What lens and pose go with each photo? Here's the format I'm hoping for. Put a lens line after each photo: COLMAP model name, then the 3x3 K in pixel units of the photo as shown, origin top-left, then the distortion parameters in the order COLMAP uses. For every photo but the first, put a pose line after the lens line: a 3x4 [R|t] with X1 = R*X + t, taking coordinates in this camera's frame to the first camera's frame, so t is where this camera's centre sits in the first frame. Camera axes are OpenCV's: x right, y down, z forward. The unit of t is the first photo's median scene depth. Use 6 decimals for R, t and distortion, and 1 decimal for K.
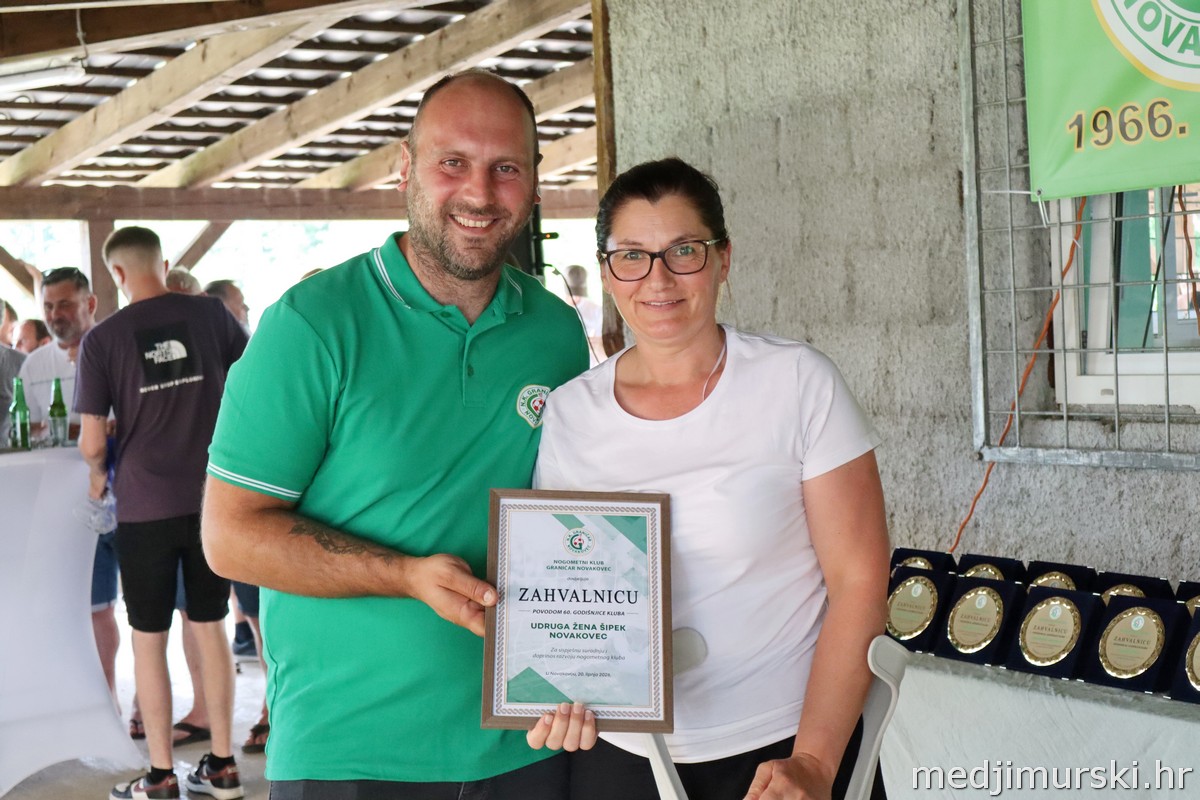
lens RADIAL K [[1975.3, 0, 612.0], [0, 1975.3, 399.0], [0, 0, 1]] dist [0.042867, -0.134108]
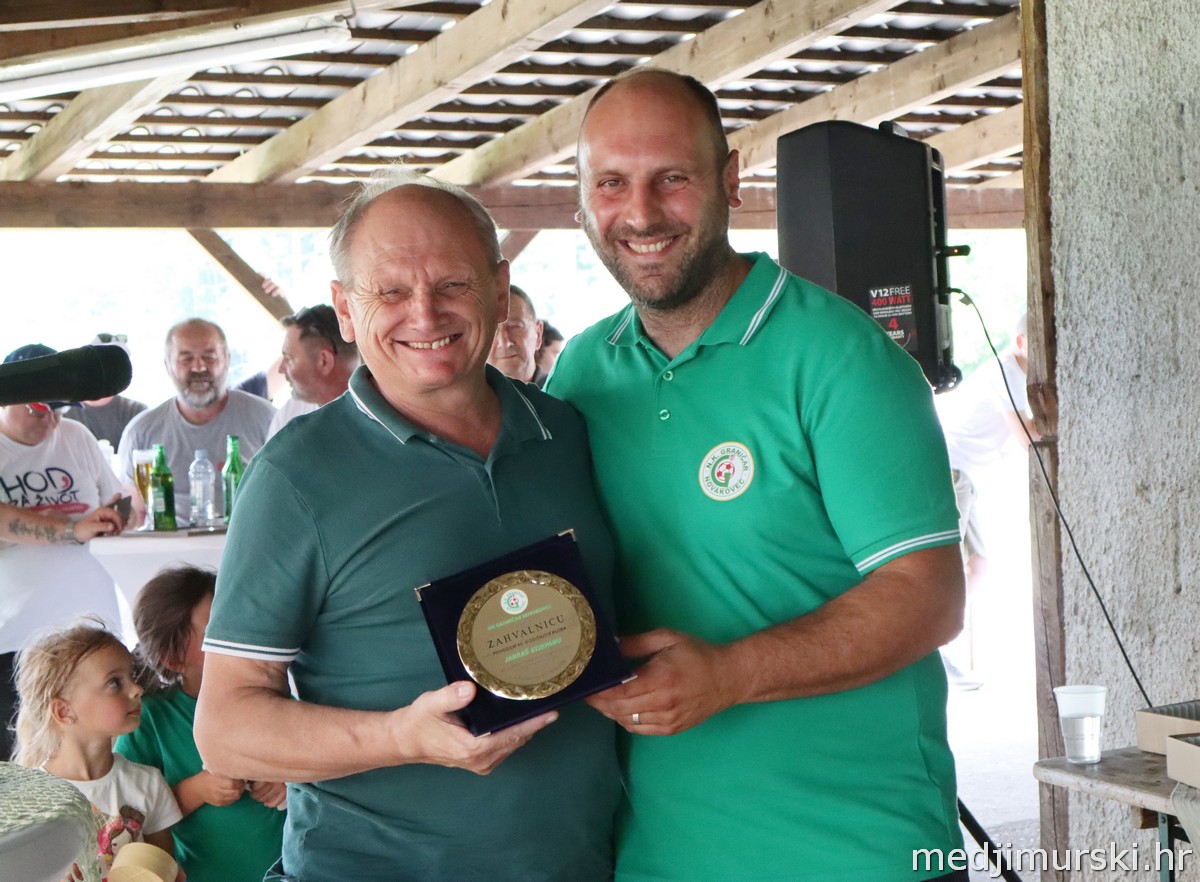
lens RADIAL K [[2598.4, 0, 695.3], [0, 2598.4, 419.4], [0, 0, 1]] dist [-0.010445, 0.314431]
pose [[0.991521, 0.014199, -0.129172, -0.002599], [-0.016444, 0.999731, -0.016334, -0.002519], [0.128905, 0.018319, 0.991488, 0.029480]]
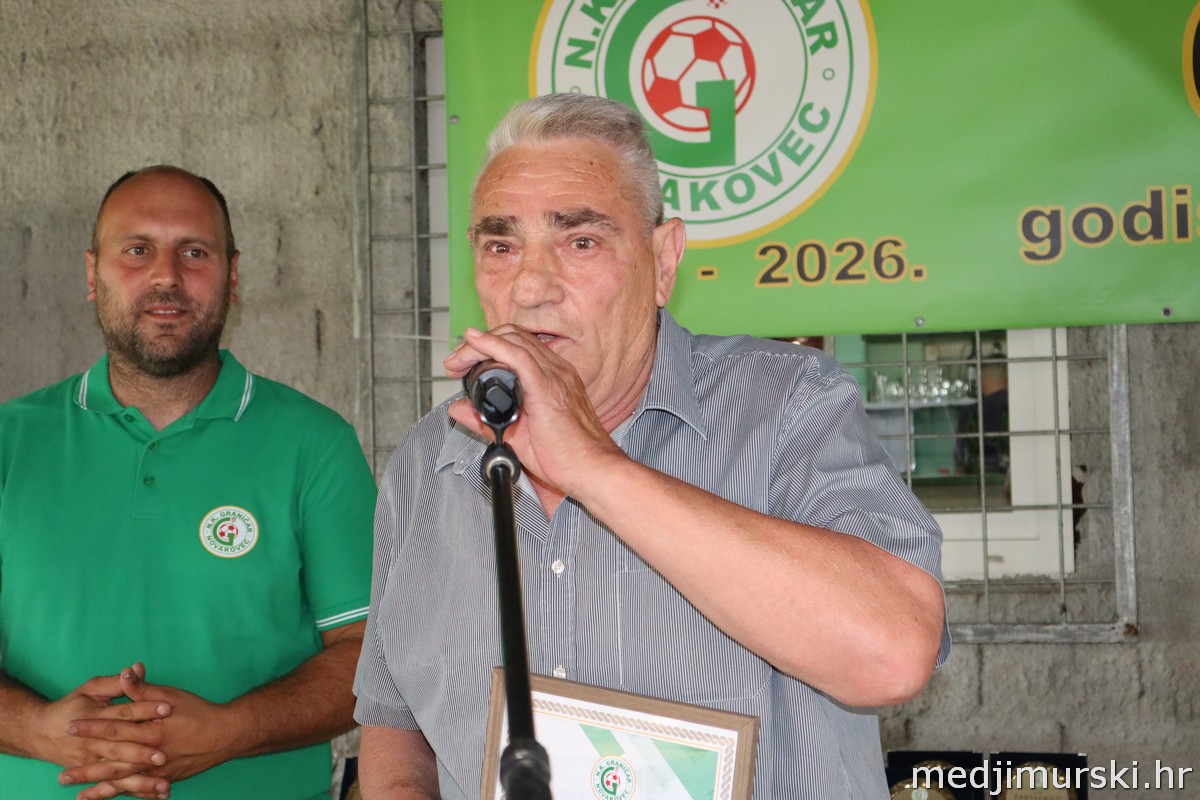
lens RADIAL K [[2382.2, 0, 619.3], [0, 2382.2, 416.3], [0, 0, 1]] dist [0.020989, -0.016978]
pose [[0.738024, 0.052089, 0.672761, -0.384819], [0.012756, 0.995761, -0.091091, 0.024986], [-0.674654, 0.075809, 0.734230, 0.133786]]
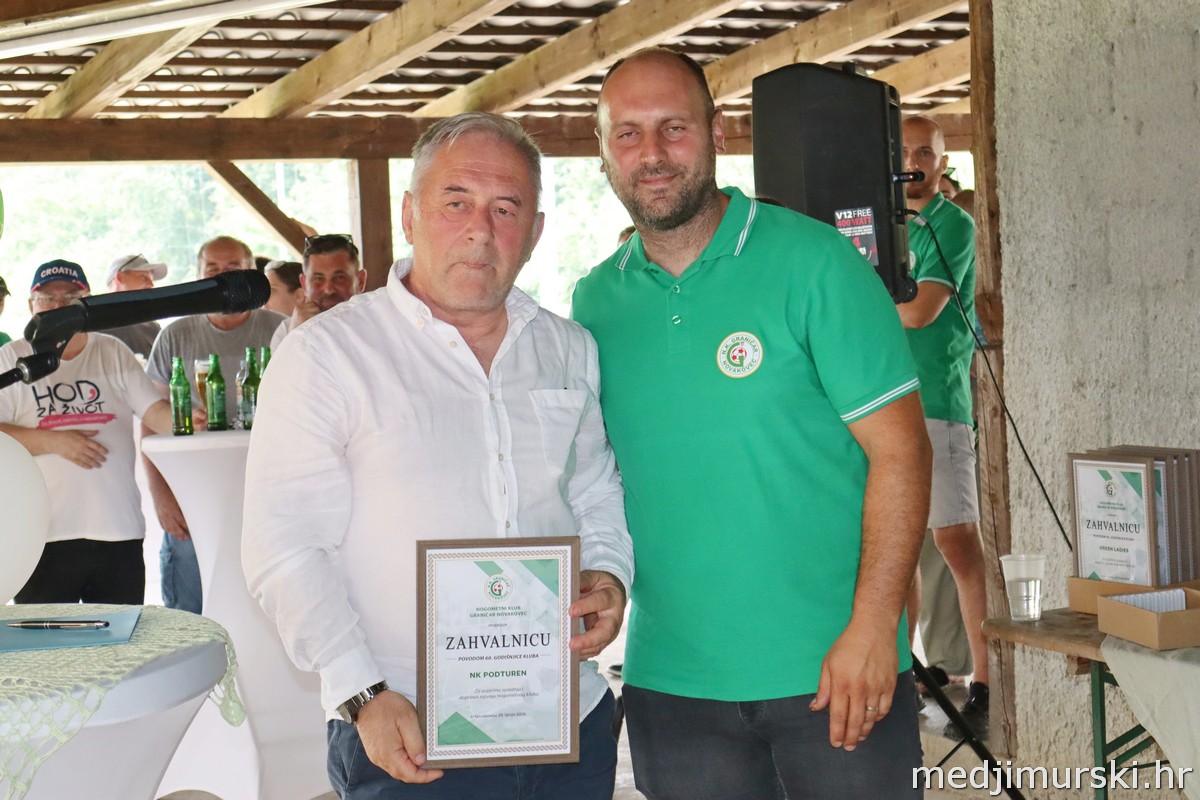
lens RADIAL K [[2504.6, 0, 589.5], [0, 2504.6, 399.4], [0, 0, 1]] dist [0.054475, -0.137827]
pose [[0.987880, 0.008525, -0.154988, -0.001541], [-0.007037, 0.999924, 0.010147, 0.001620], [0.155063, -0.008933, 0.987864, -0.068613]]
